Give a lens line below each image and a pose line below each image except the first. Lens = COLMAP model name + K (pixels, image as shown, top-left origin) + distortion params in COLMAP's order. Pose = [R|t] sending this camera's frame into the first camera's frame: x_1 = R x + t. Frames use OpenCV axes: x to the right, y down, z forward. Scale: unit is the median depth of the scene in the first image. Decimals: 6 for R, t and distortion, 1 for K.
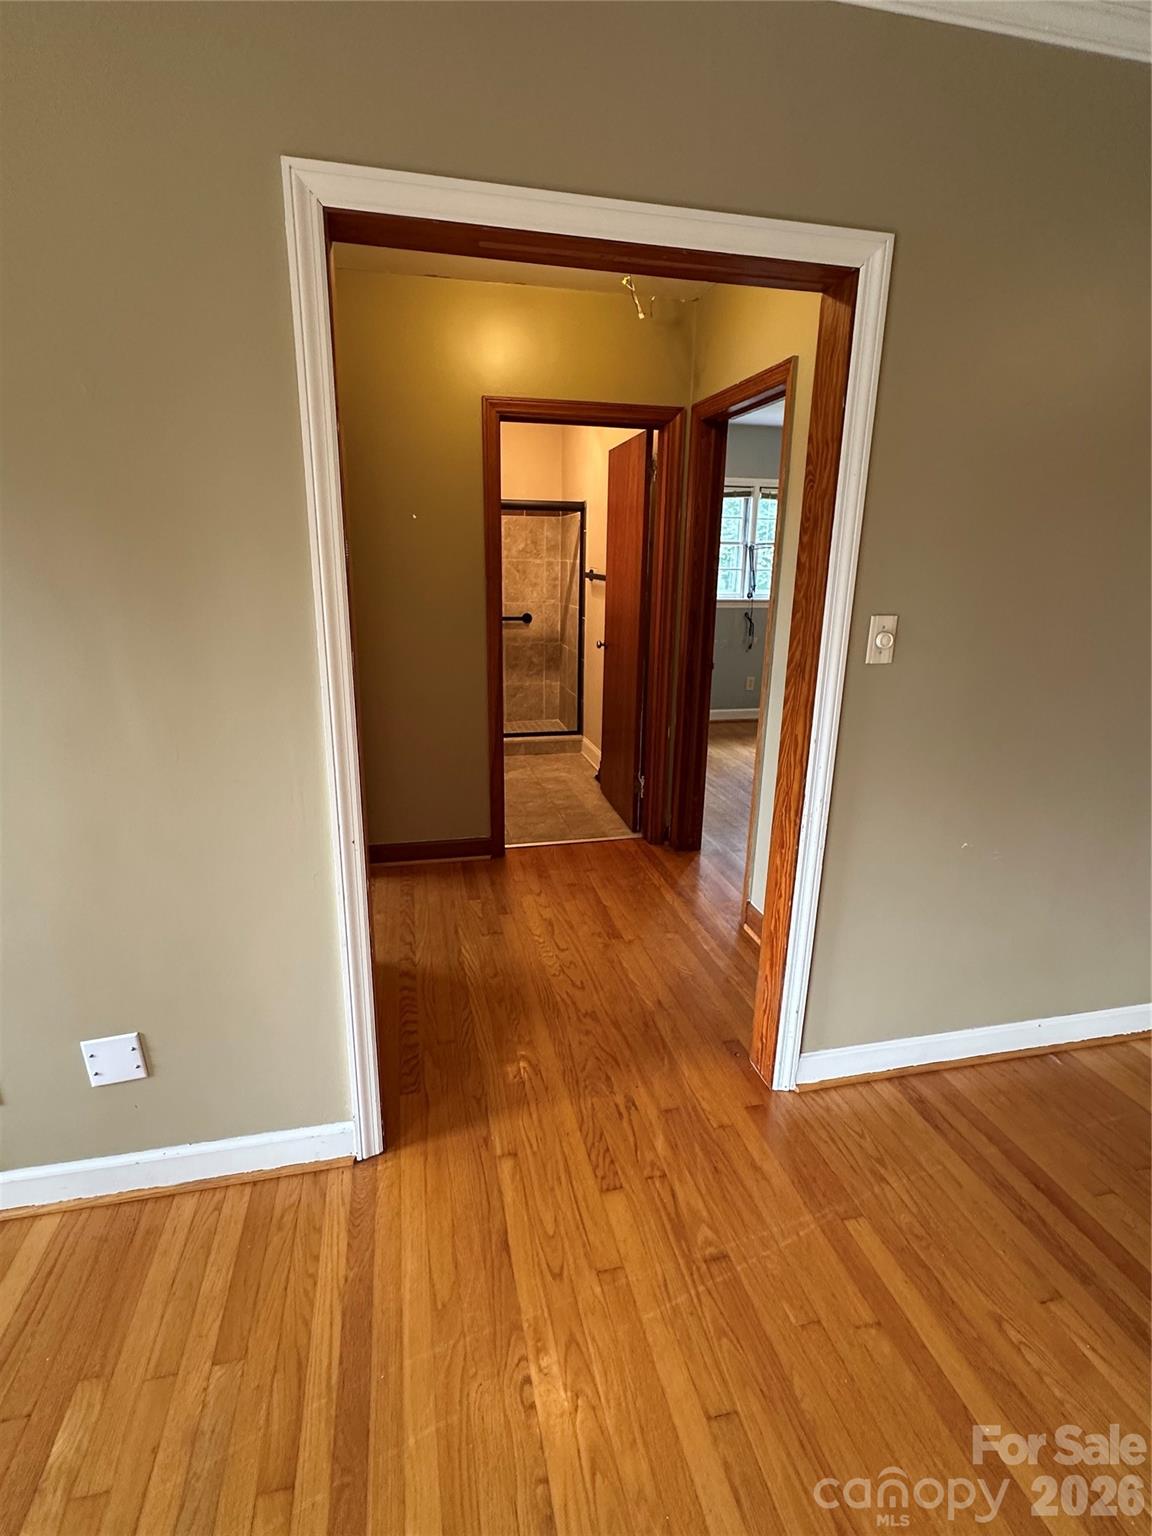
lens RADIAL K [[750.3, 0, 577.1], [0, 750.3, 774.3], [0, 0, 1]] dist [0.001127, -0.000377]
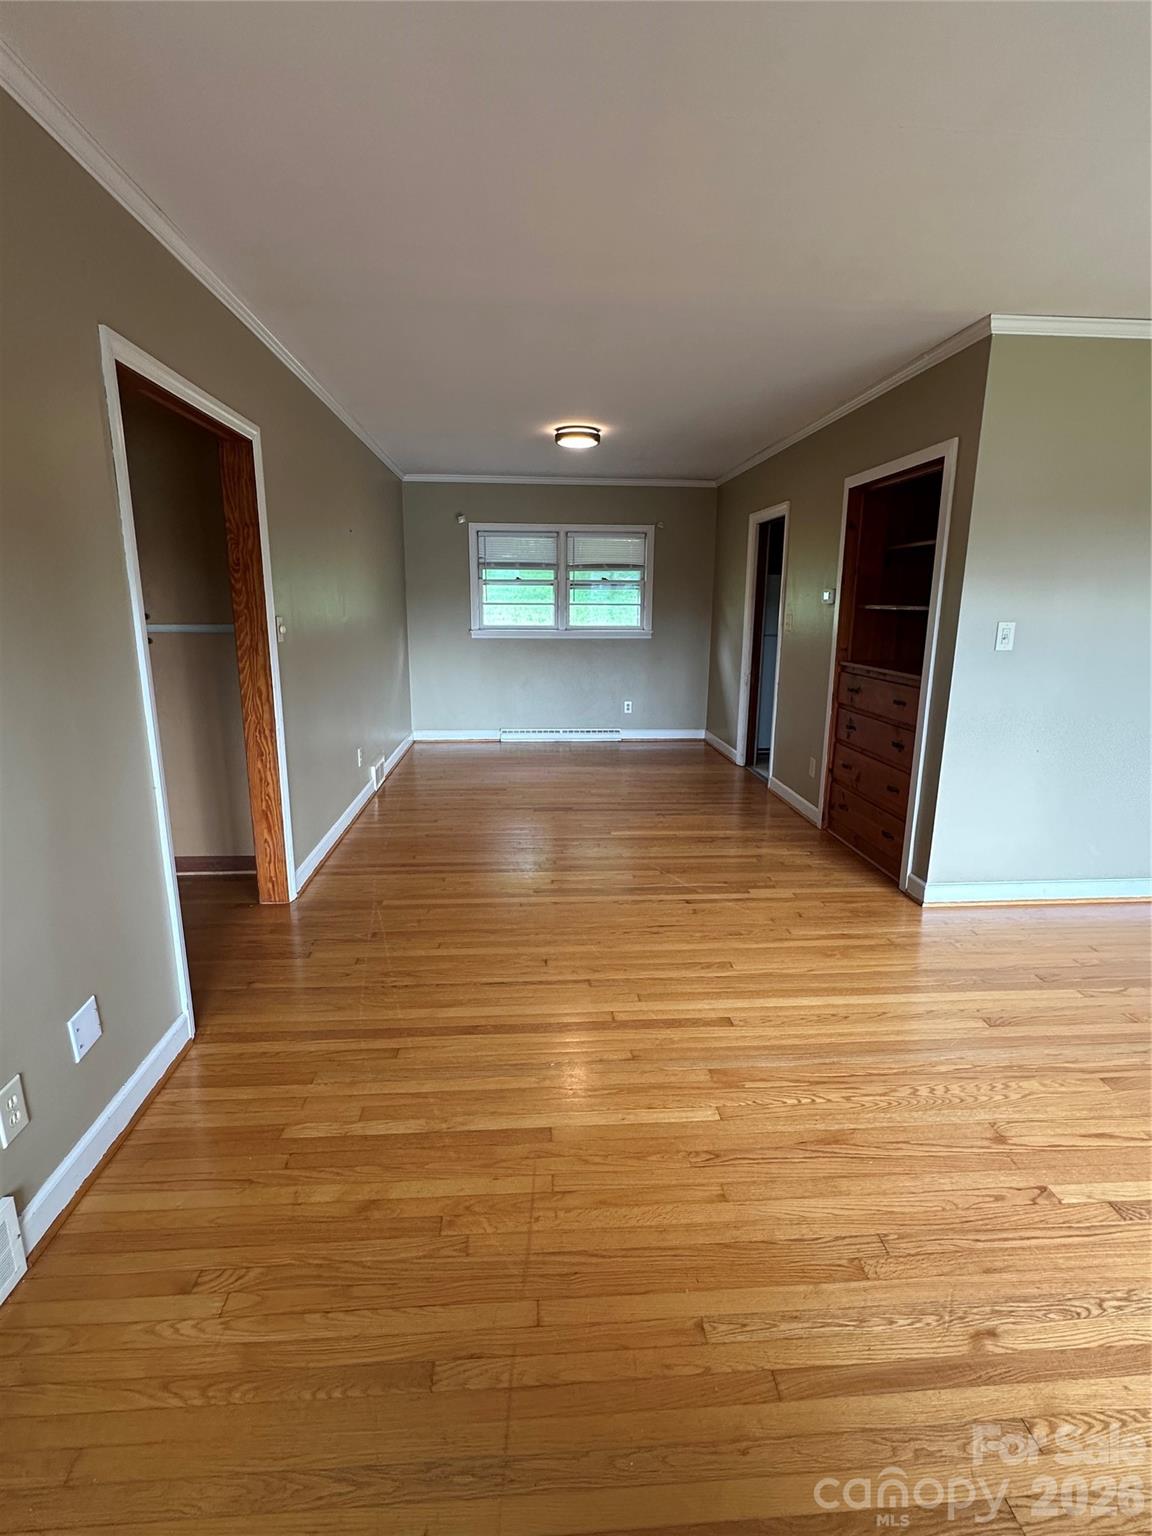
lens RADIAL K [[750.3, 0, 575.4], [0, 750.3, 771.6], [0, 0, 1]] dist [0.001127, -0.000377]
pose [[0.156358, -0.235949, 0.959104, -1.350546], [0.253505, 0.948105, 0.191916, -0.015084], [-0.954614, 0.213130, 0.208058, -0.021094]]
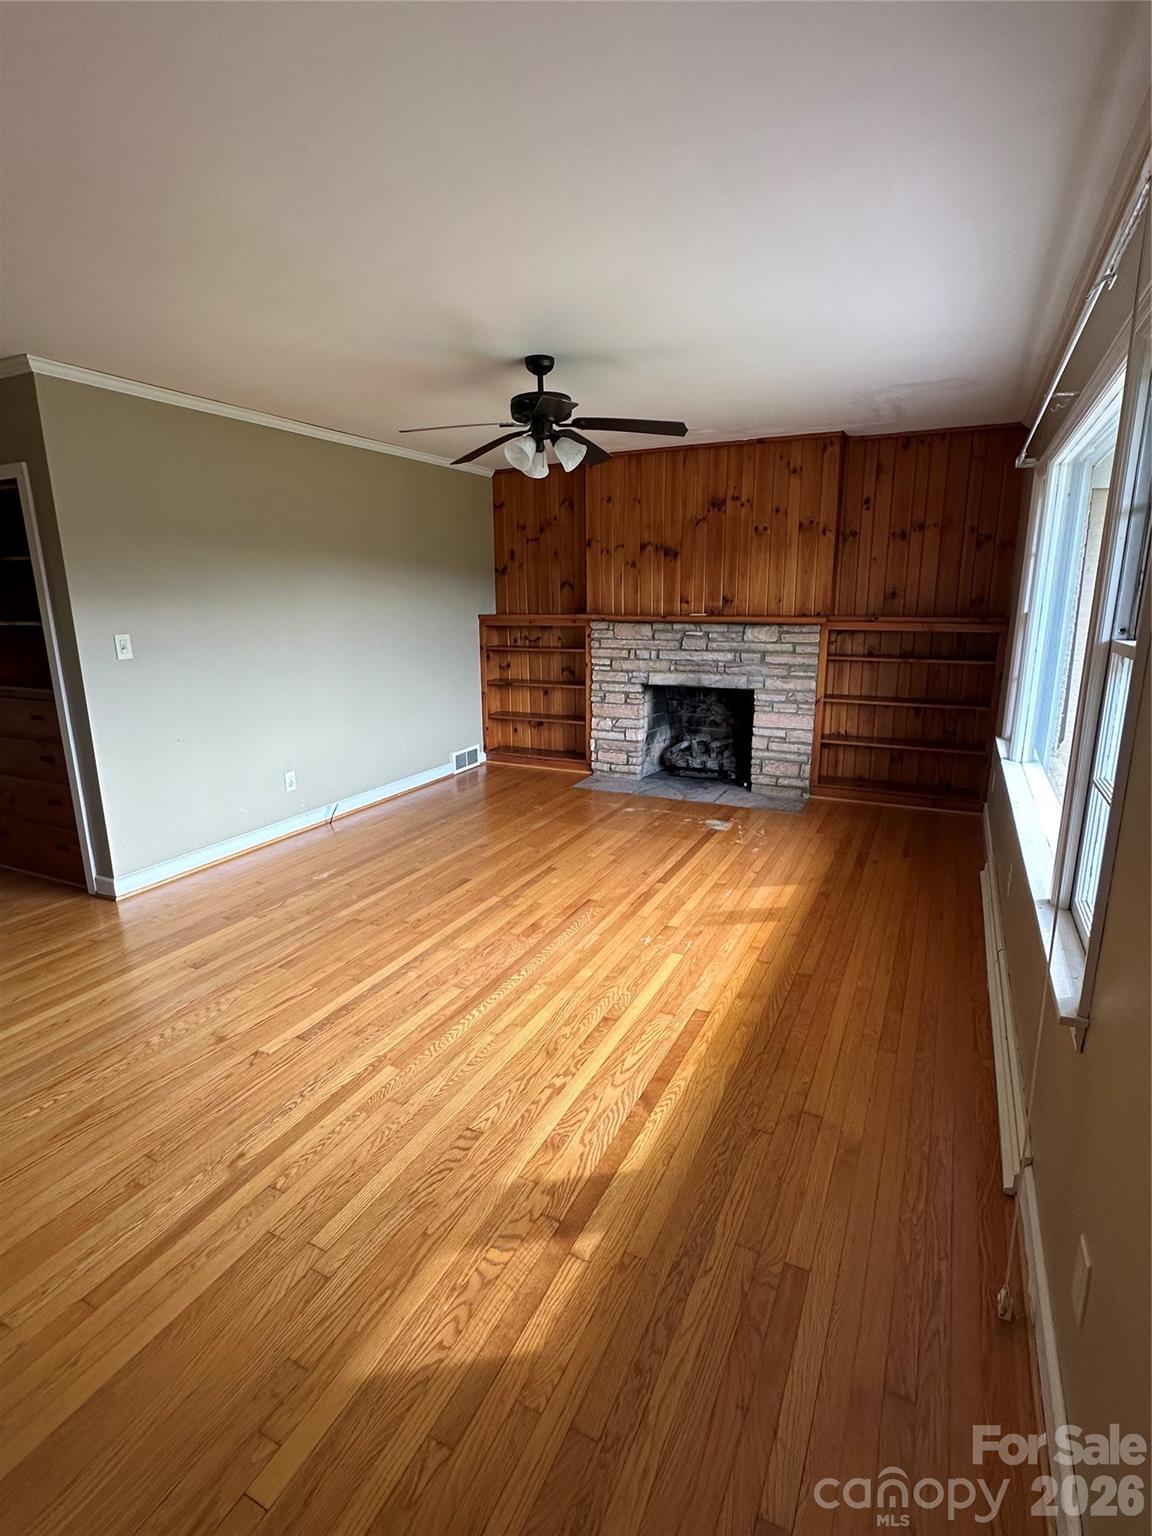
lens RADIAL K [[750.3, 0, 579.3], [0, 750.3, 771.7], [0, 0, 1]] dist [0.001127, -0.000377]
pose [[-0.773246, -0.159052, 0.613834, -1.648782], [0.158850, 0.888577, 0.430345, -0.095348], [-0.613887, 0.430271, -0.661824, 0.035479]]
